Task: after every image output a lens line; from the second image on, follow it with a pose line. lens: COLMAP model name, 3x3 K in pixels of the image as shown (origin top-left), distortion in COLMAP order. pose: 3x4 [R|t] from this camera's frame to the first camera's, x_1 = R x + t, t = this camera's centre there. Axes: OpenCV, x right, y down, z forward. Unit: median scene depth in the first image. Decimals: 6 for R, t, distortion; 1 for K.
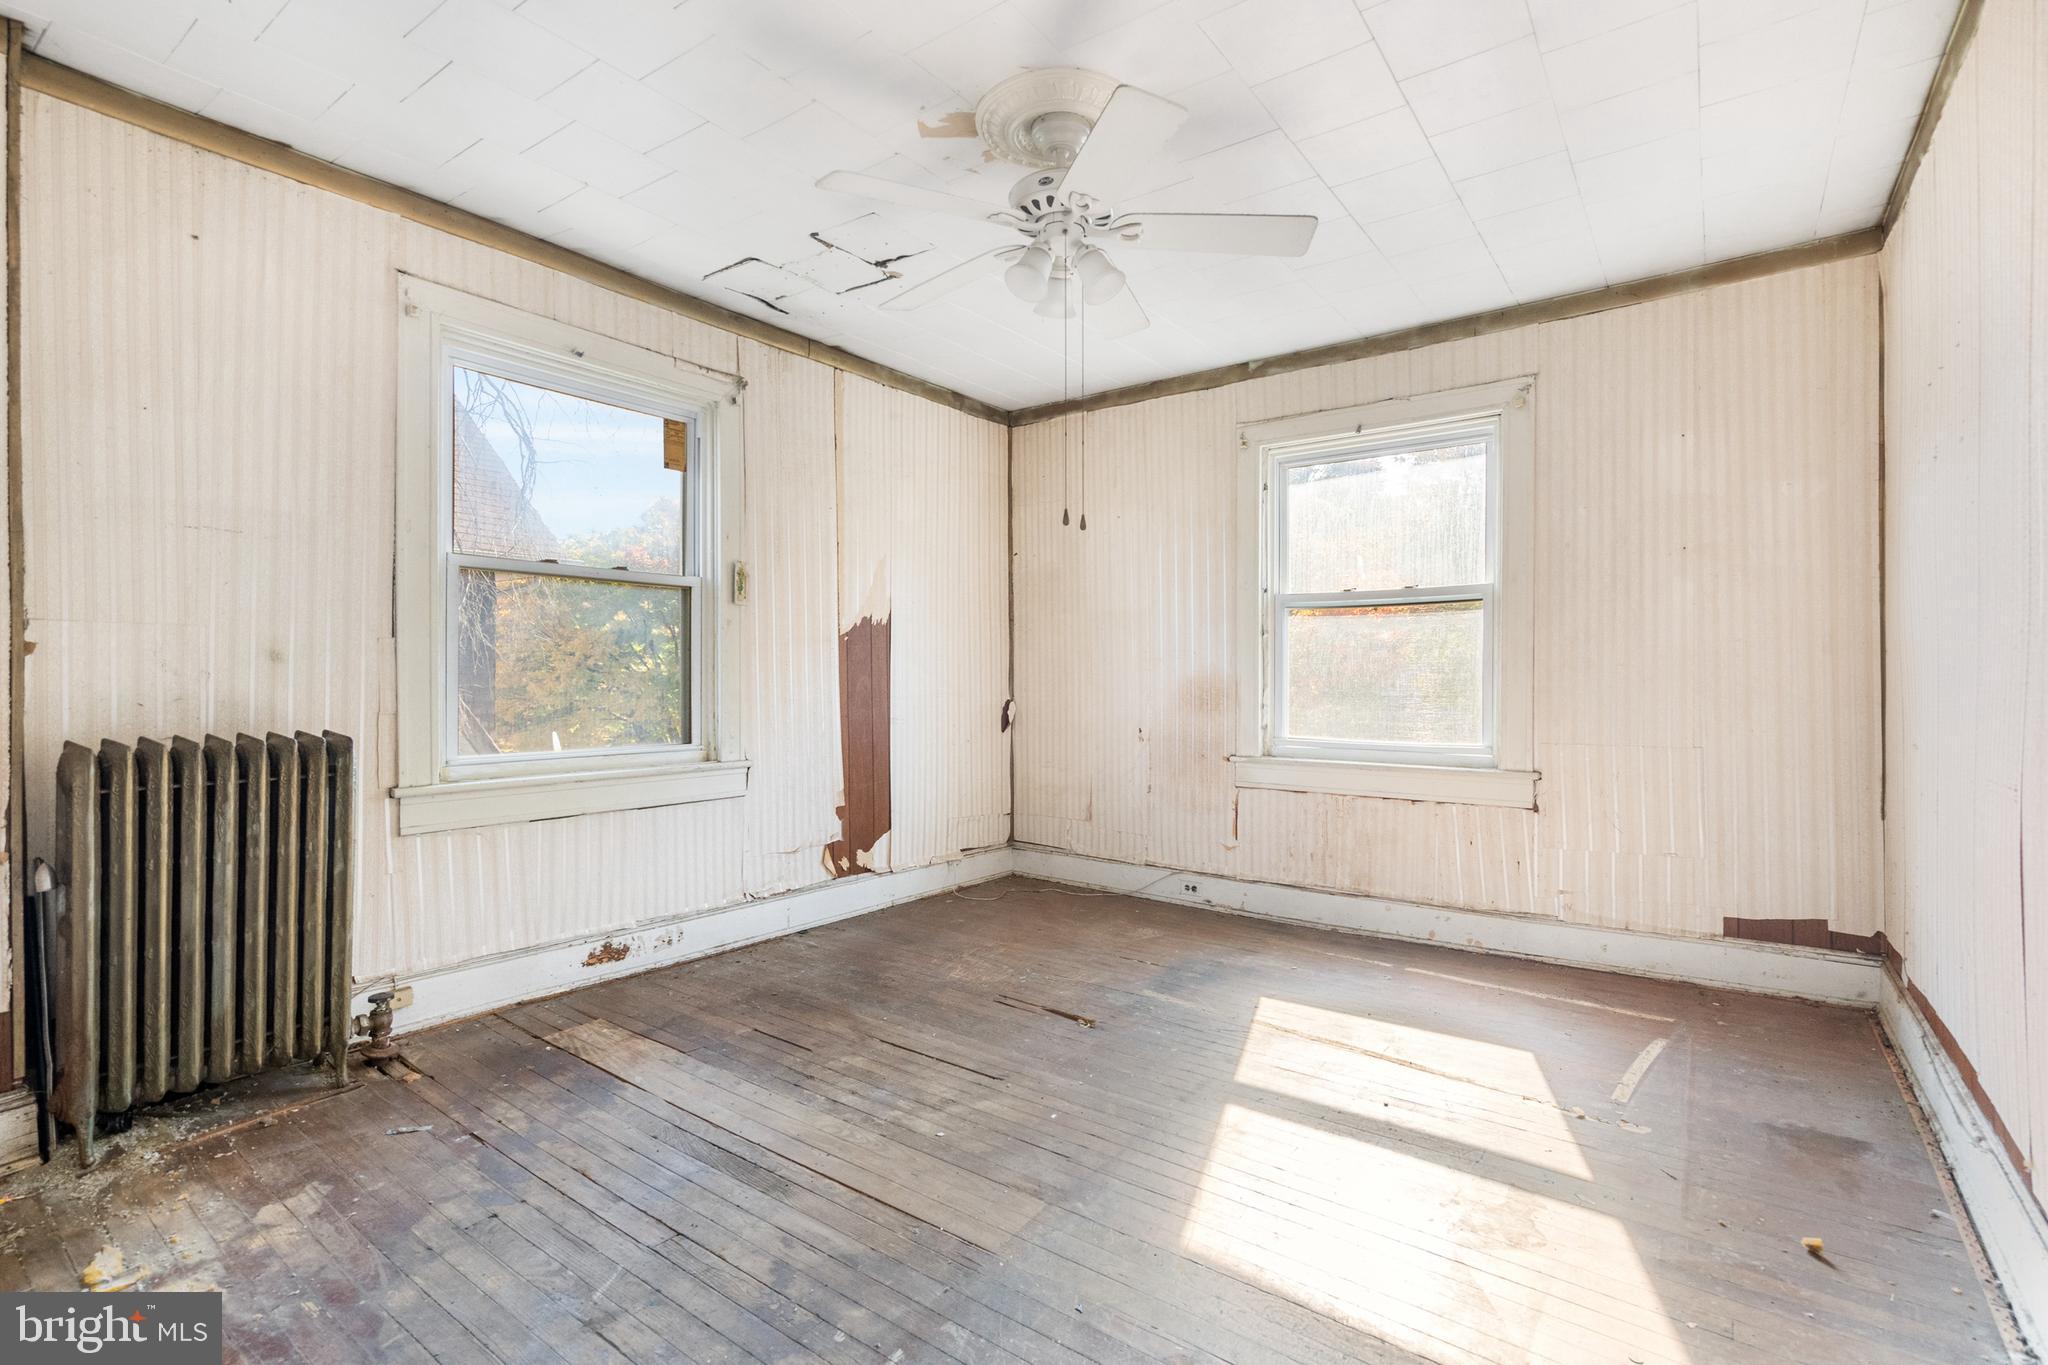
lens RADIAL K [[954.3, 0, 1016.9], [0, 954.3, 677.3], [0, 0, 1]] dist [0.001464, -0.000051]
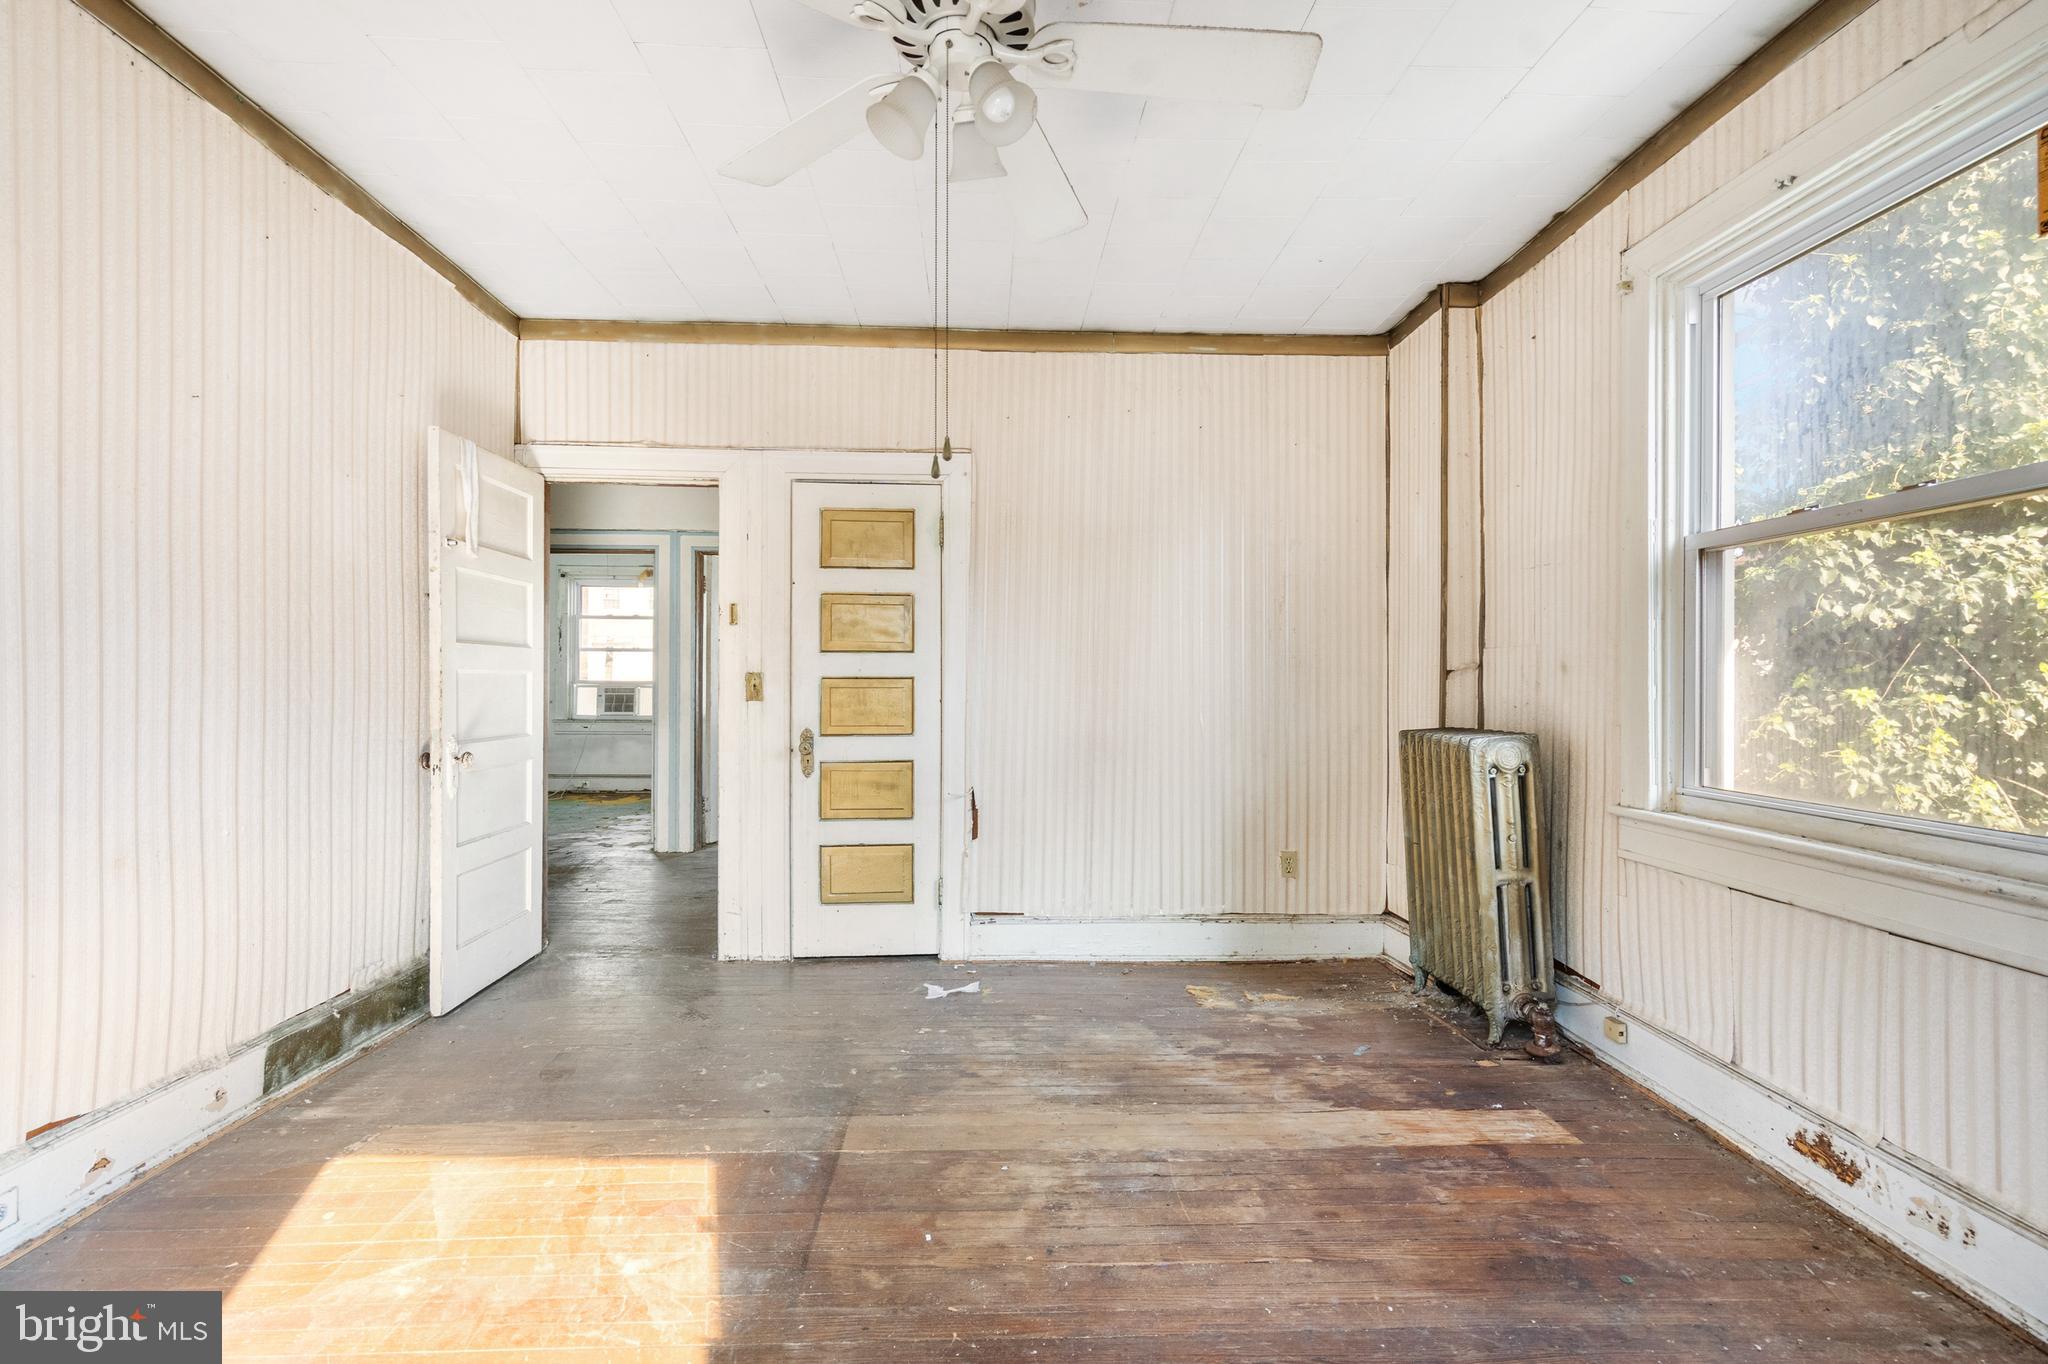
lens RADIAL K [[954.3, 0, 1021.1], [0, 954.3, 676.5], [0, 0, 1]] dist [0.001464, -0.000051]
pose [[-0.780714, -0.007492, -0.624844, 0.420196], [-0.003700, 0.999966, -0.007366, 0.001353], [0.624878, -0.003439, -0.780715, 1.470829]]
